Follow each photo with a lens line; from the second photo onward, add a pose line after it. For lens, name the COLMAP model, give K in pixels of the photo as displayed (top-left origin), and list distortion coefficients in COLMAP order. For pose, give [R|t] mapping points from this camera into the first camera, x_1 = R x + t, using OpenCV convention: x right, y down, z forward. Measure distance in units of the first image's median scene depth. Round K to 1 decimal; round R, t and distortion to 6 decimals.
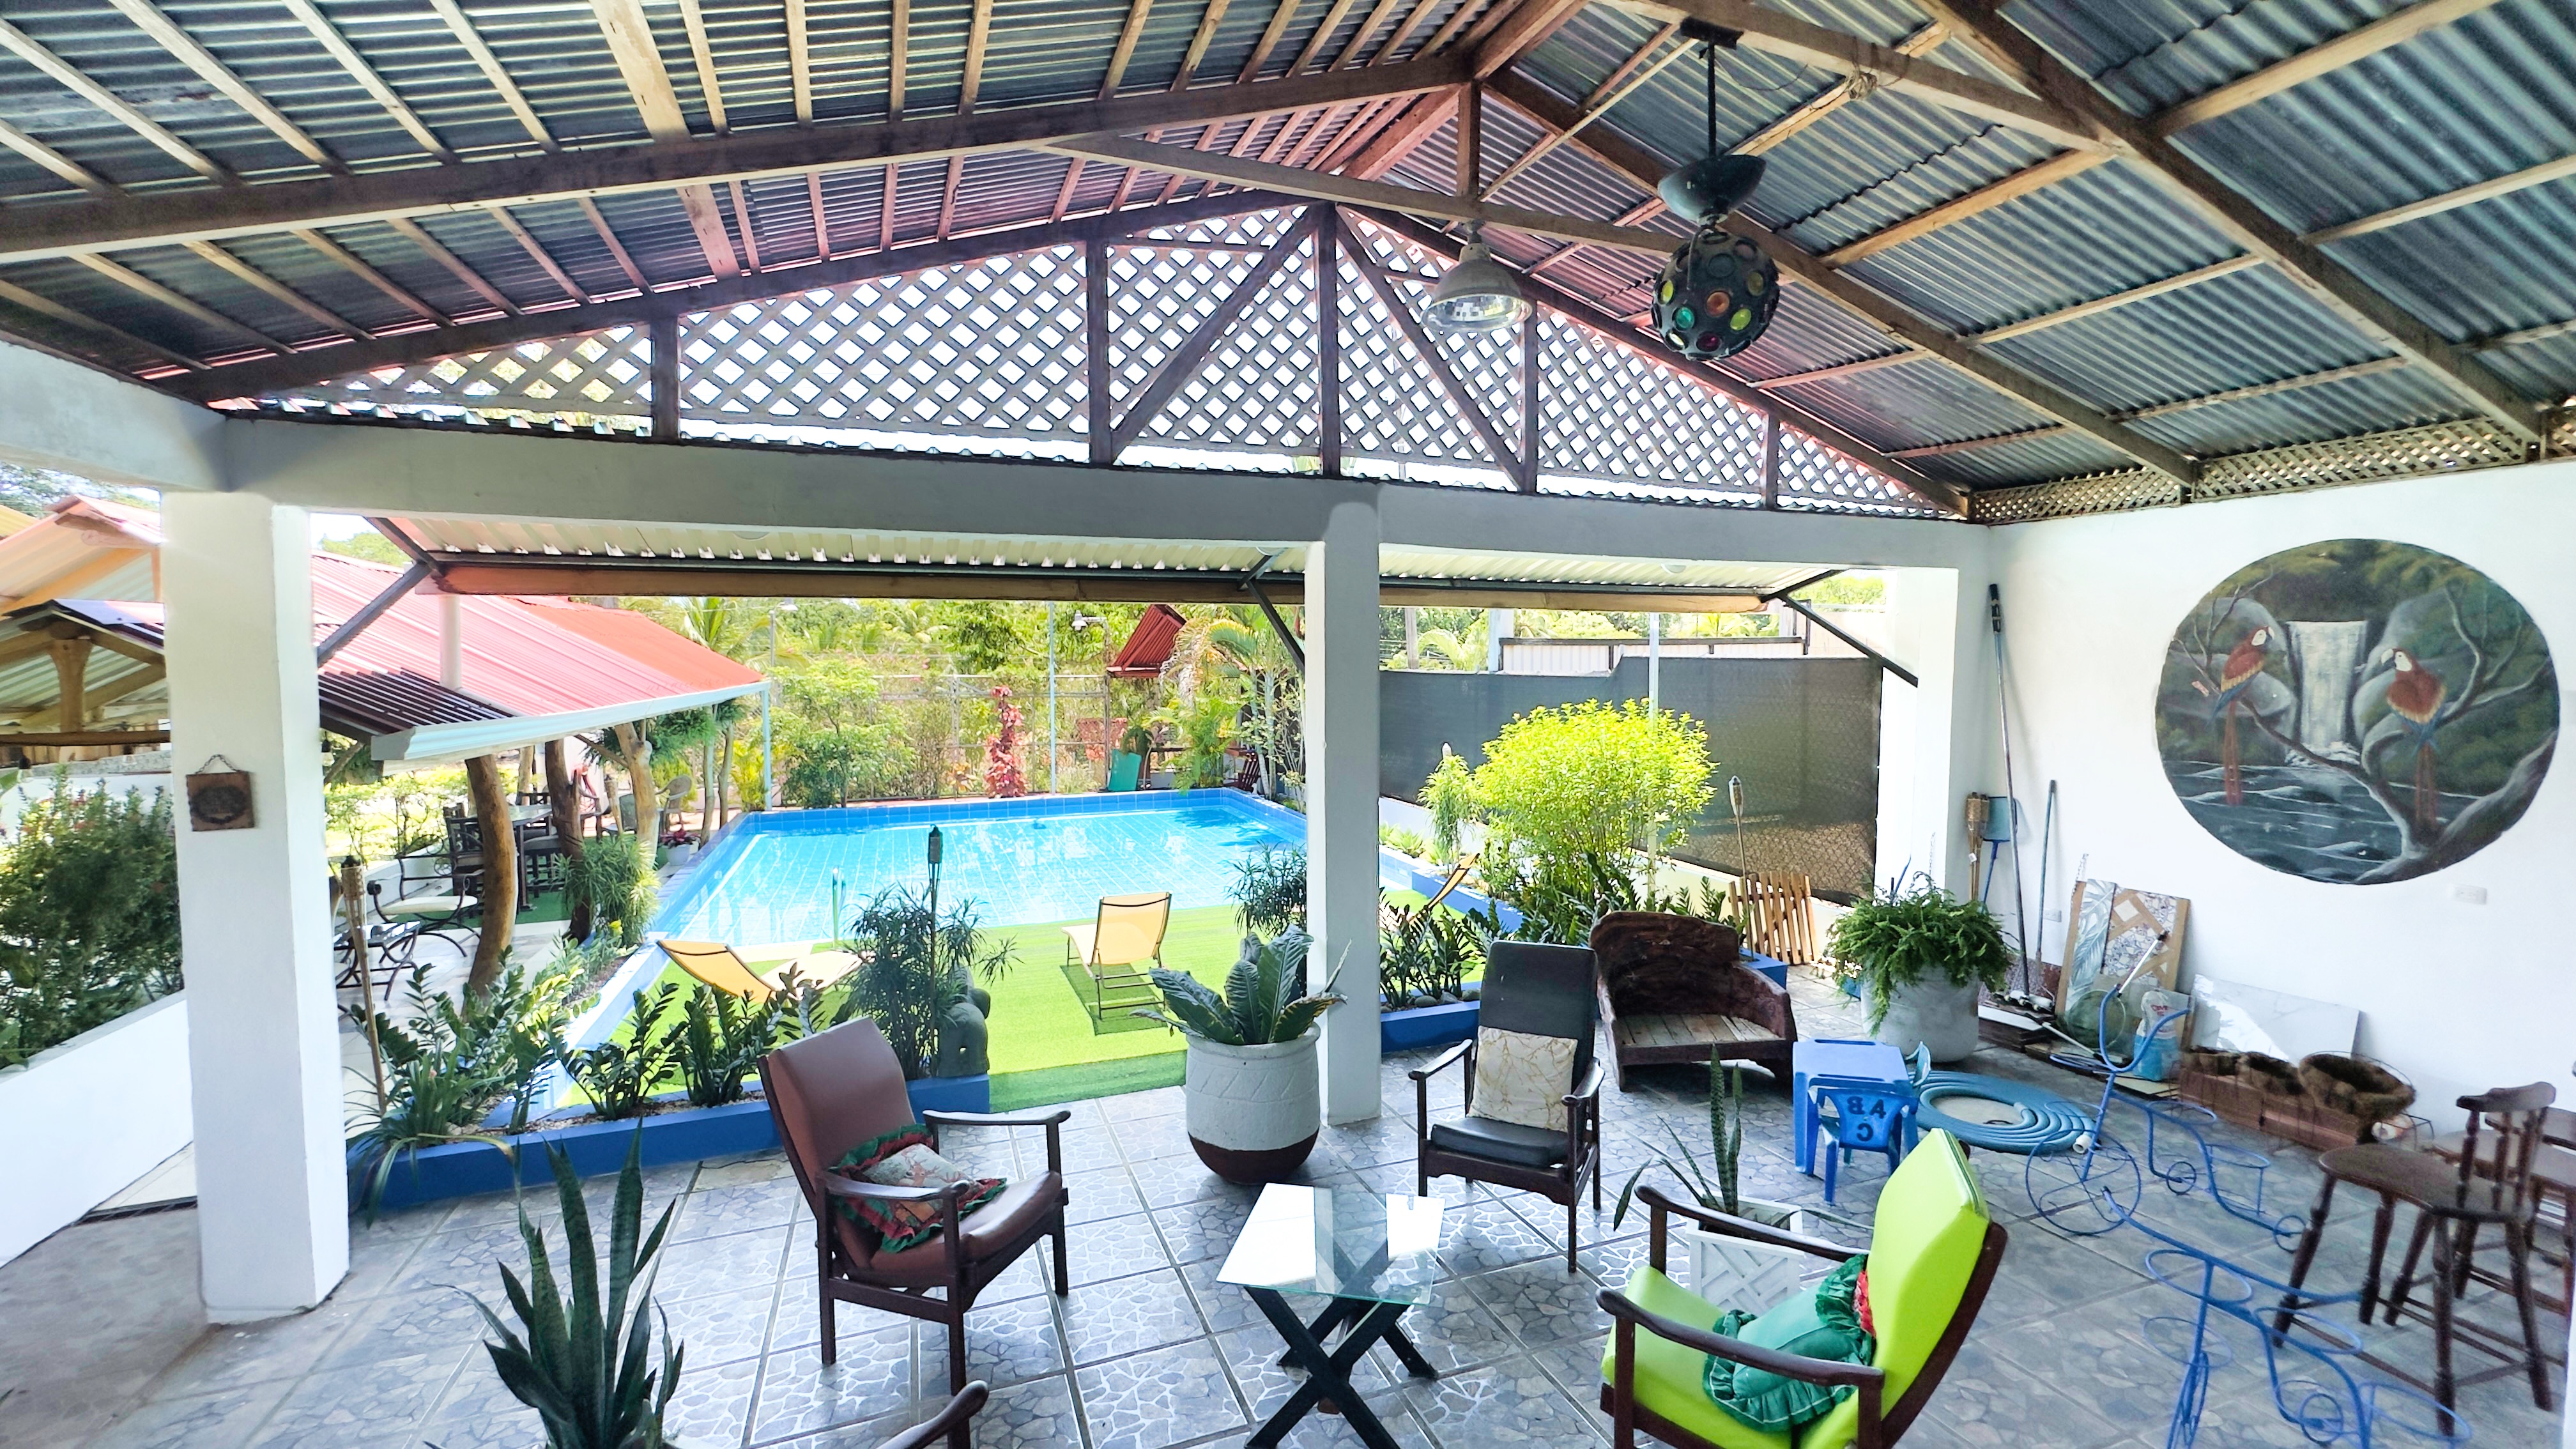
lens RADIAL K [[1033.8, 0, 1288.9], [0, 1033.8, 726.0], [0, 0, 1]] dist [-0.003808, 0.000206]
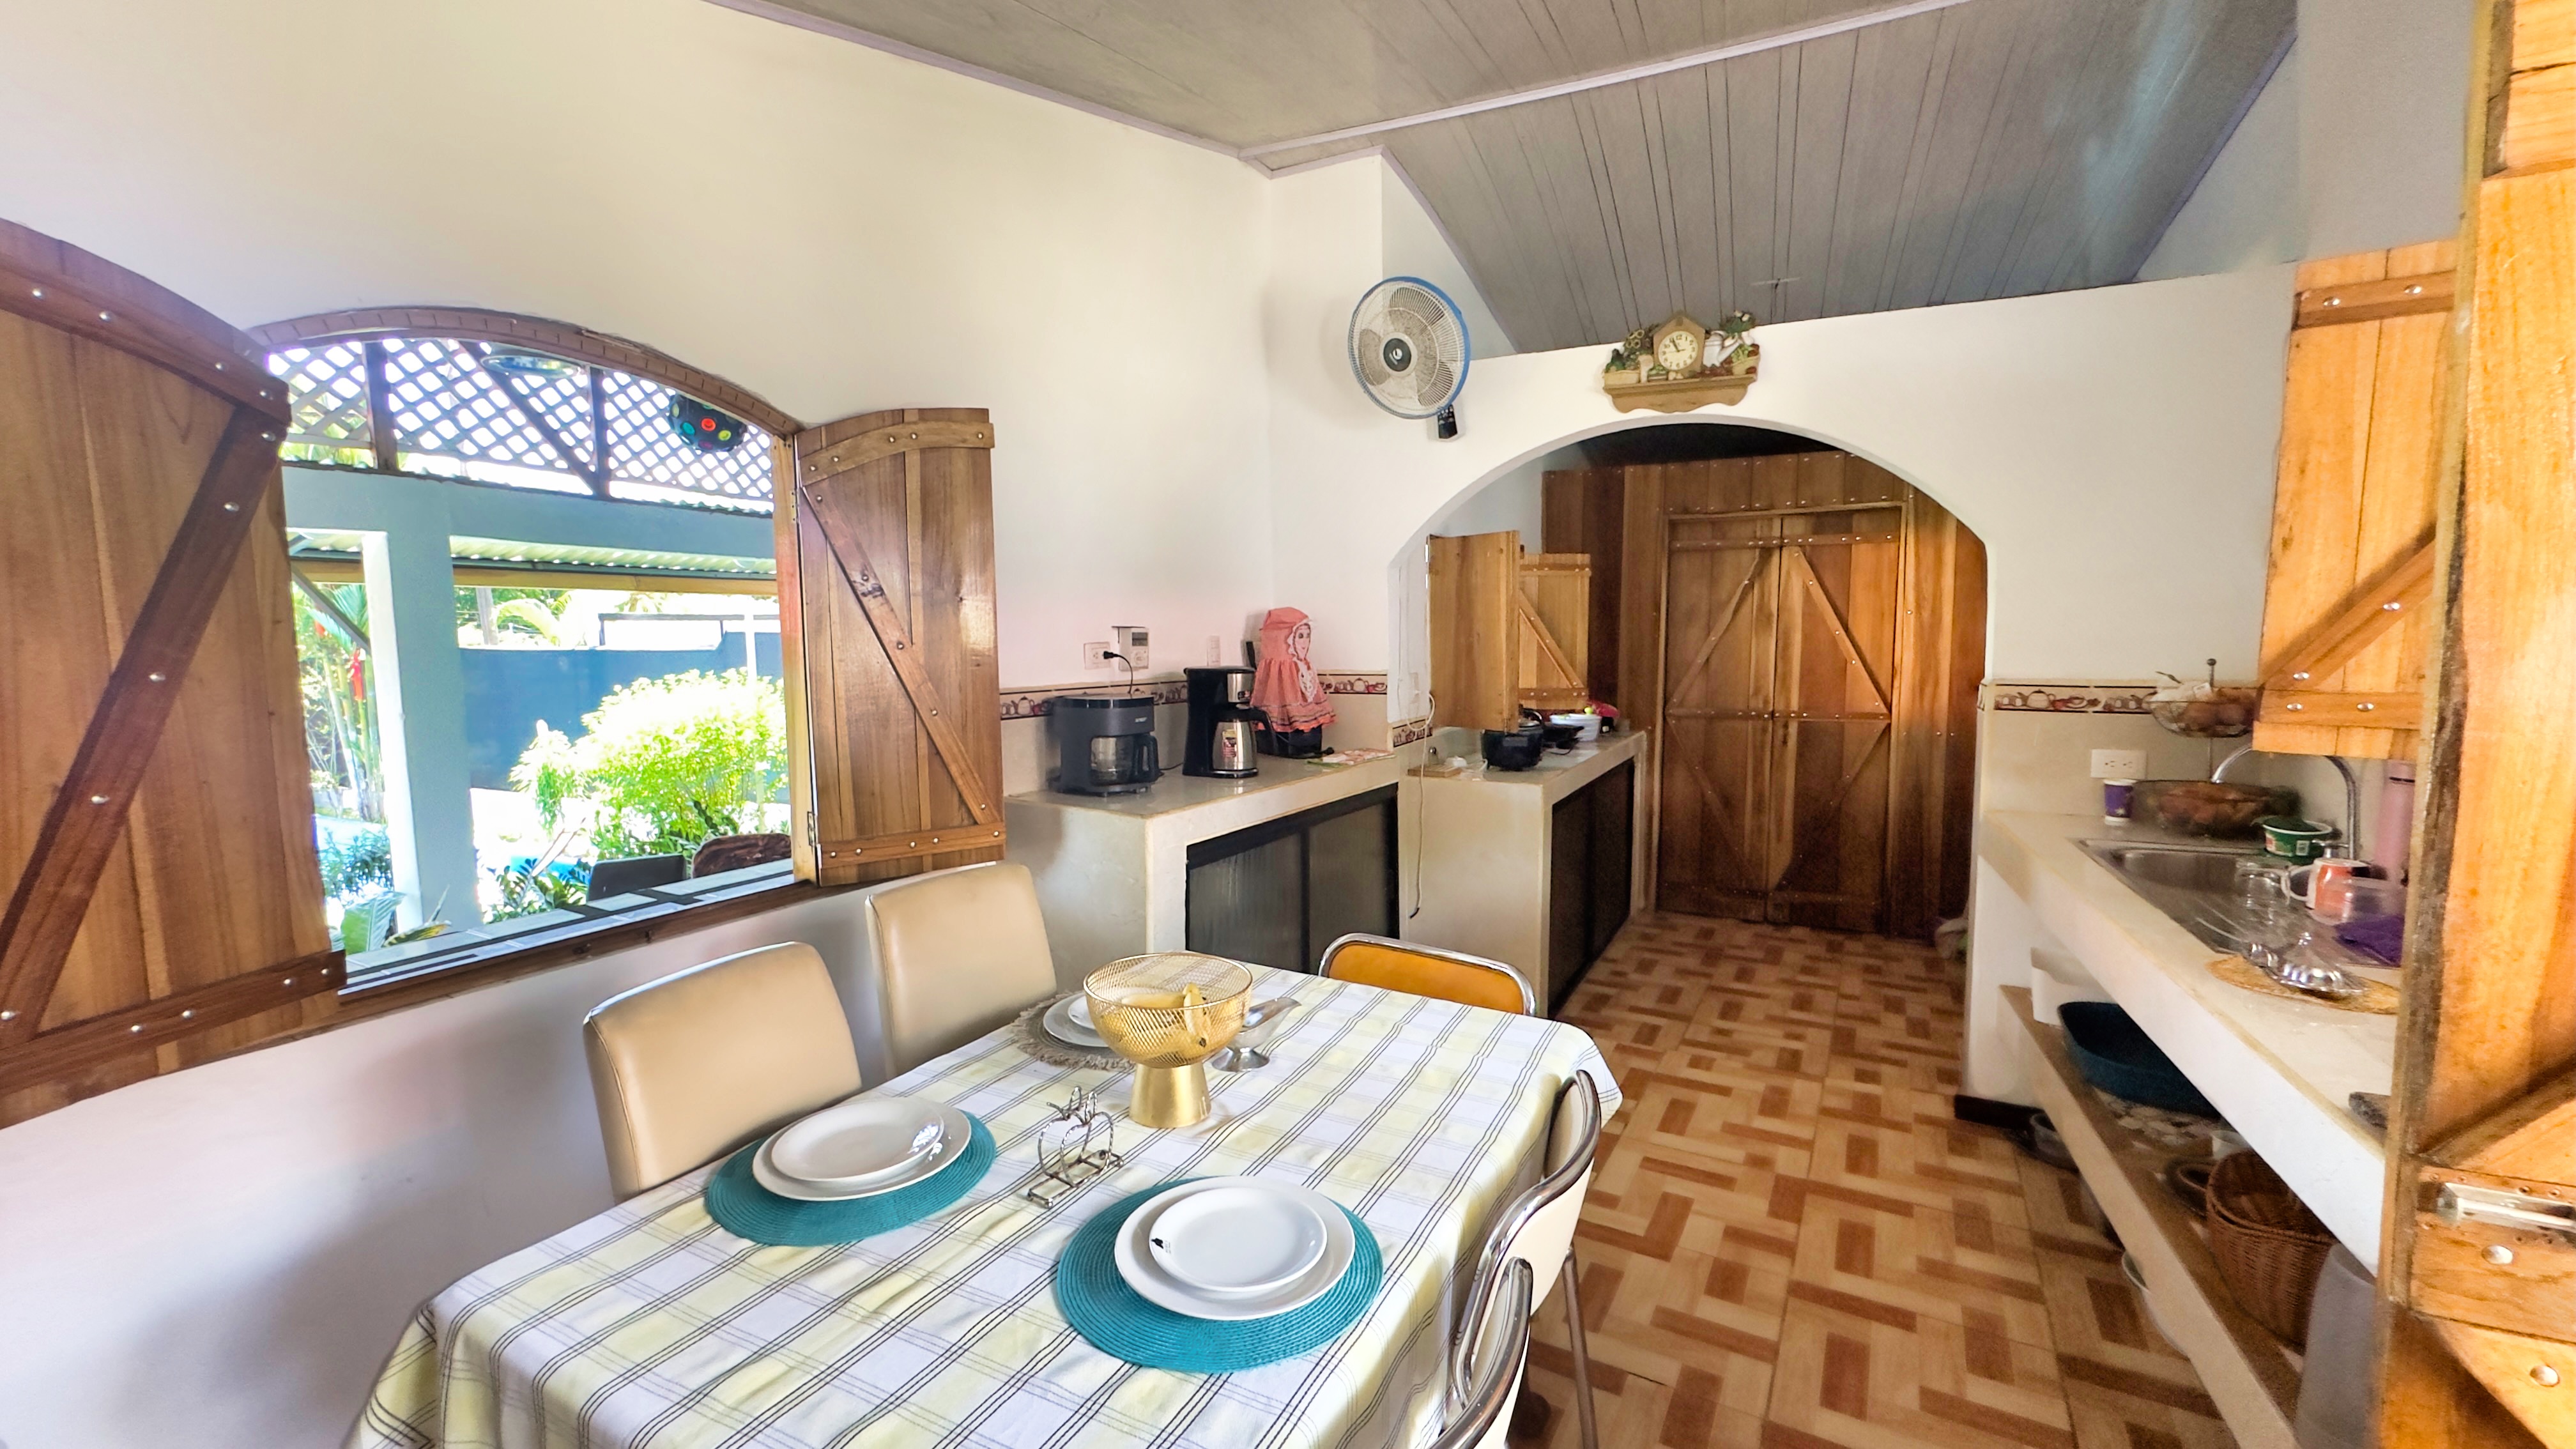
lens RADIAL K [[1033.8, 0, 1297.3], [0, 1033.8, 725.5], [0, 0, 1]] dist [-0.003808, 0.000206]
pose [[0.708702, -0.067533, 0.702268, -0.044259], [0.048195, 0.997717, 0.047308, 0.016716], [-0.703860, 0.000319, 0.710339, -0.333159]]
